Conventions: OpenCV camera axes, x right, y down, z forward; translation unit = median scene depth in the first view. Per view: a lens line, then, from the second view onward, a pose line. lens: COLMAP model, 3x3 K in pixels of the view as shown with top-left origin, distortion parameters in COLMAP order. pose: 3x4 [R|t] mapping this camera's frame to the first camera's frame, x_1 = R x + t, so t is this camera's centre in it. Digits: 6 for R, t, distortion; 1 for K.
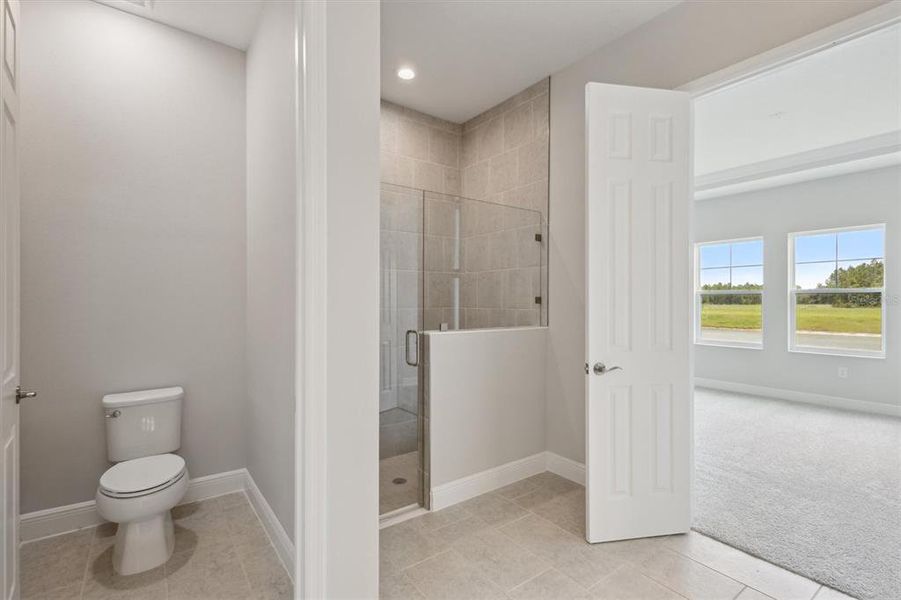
lens RADIAL K [[418.9, 0, 450.5], [0, 418.9, 300.0], [0, 0, 1]] dist [0.002062, 0.000153]
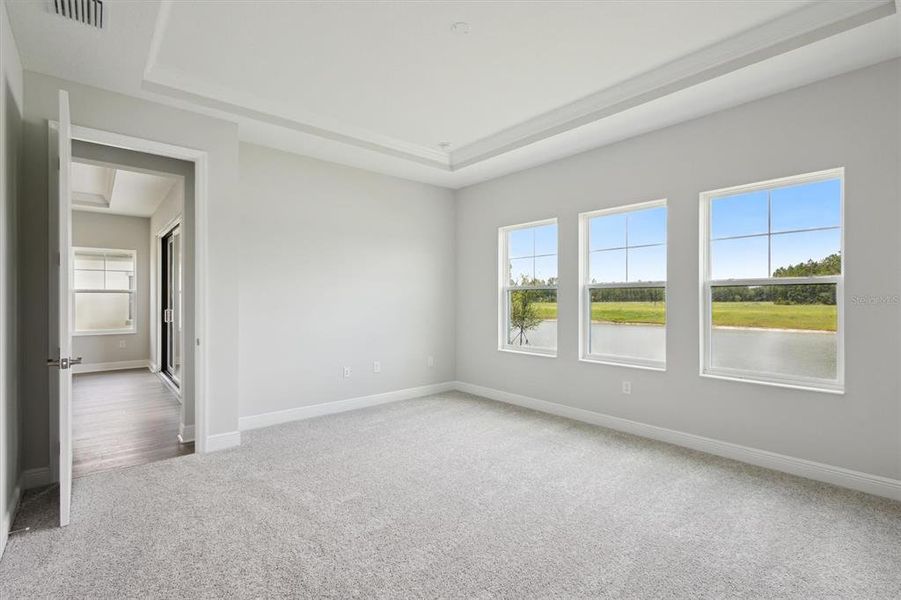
lens RADIAL K [[418.9, 0, 450.5], [0, 418.9, 300.0], [0, 0, 1]] dist [0.002062, 0.000153]
pose [[0.997178, 0.000088, 0.075071, 0.444914], [-0.000562, 0.999980, 0.006291, 0.001174], [-0.075069, -0.006316, 0.997158, 0.191014]]
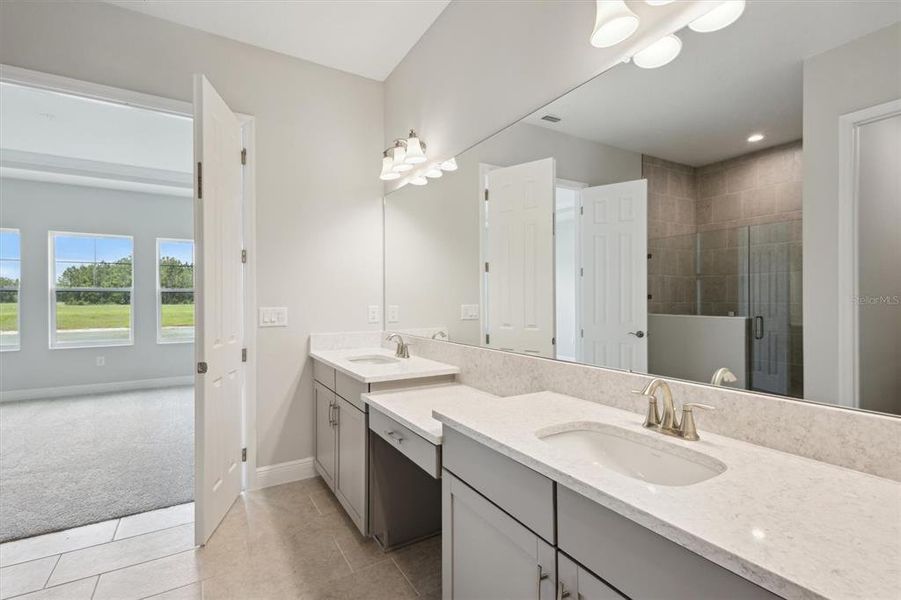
lens RADIAL K [[418.9, 0, 450.5], [0, 418.9, 300.0], [0, 0, 1]] dist [0.002062, 0.000153]
pose [[0.088265, -0.005473, 0.996082, -0.100047], [-0.000151, 0.999985, 0.005508, -0.000582], [-0.996097, -0.000636, 0.088263, -0.041514]]
